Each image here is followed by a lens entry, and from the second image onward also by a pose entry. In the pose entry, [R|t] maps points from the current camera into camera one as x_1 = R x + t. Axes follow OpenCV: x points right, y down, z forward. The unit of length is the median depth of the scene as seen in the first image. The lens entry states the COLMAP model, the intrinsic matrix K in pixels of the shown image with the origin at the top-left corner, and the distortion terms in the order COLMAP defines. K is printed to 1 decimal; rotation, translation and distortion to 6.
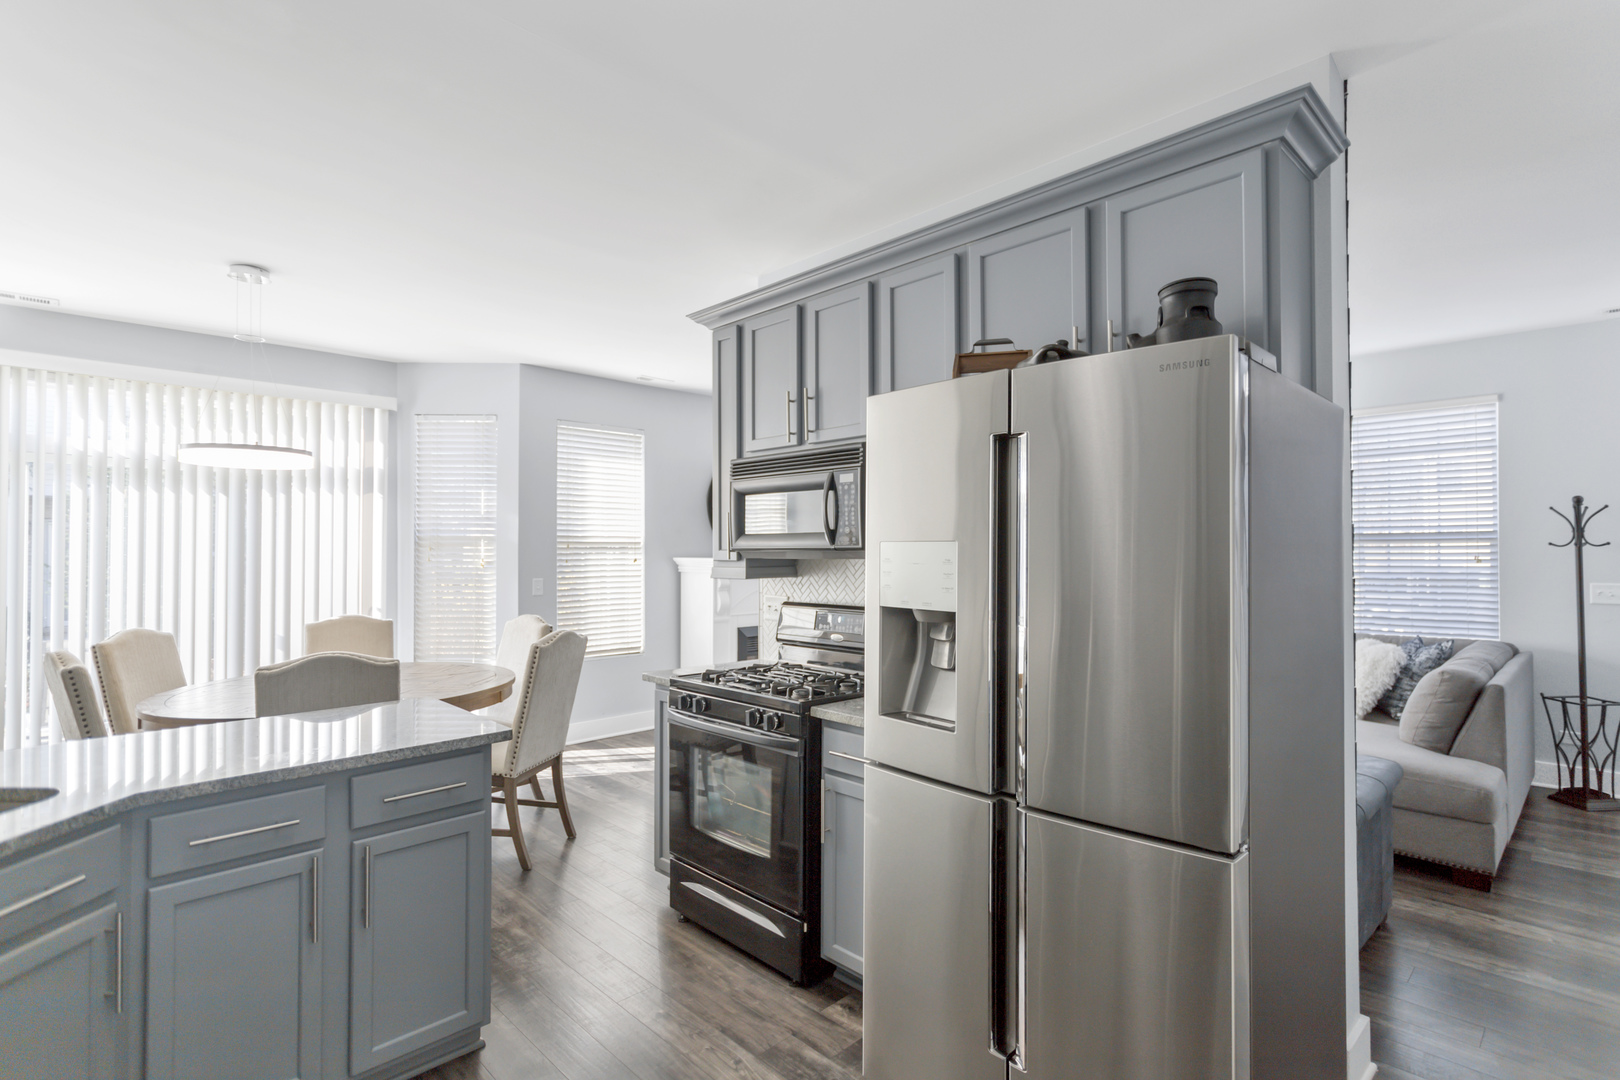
lens RADIAL K [[777.1, 0, 802.9], [0, 777.1, 542.5], [0, 0, 1]] dist [-0.005874, -0.001652]
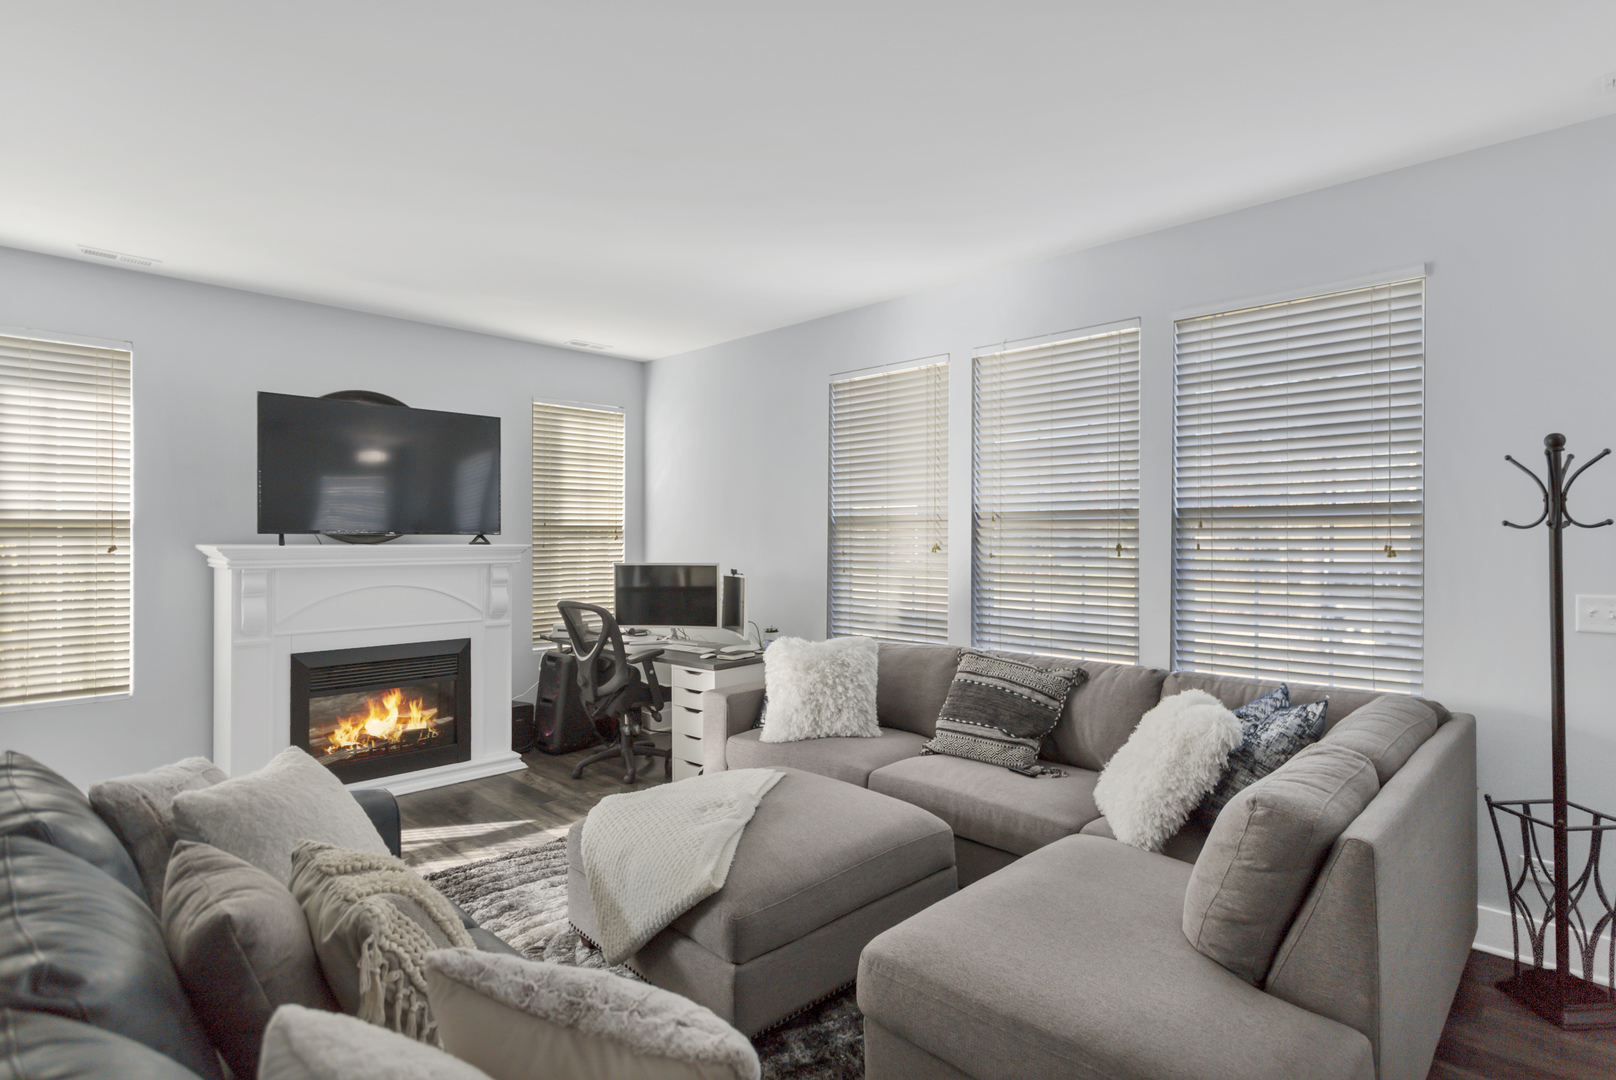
lens RADIAL K [[819.3, 0, 813.7], [0, 819.3, 536.9], [0, 0, 1]] dist [-0.000850, -0.001586]
pose [[0.999216, 0.001945, 0.039554, 0.464177], [-0.002460, 0.999913, 0.012990, 0.005055], [-0.039526, -0.013078, 0.999133, 0.448296]]
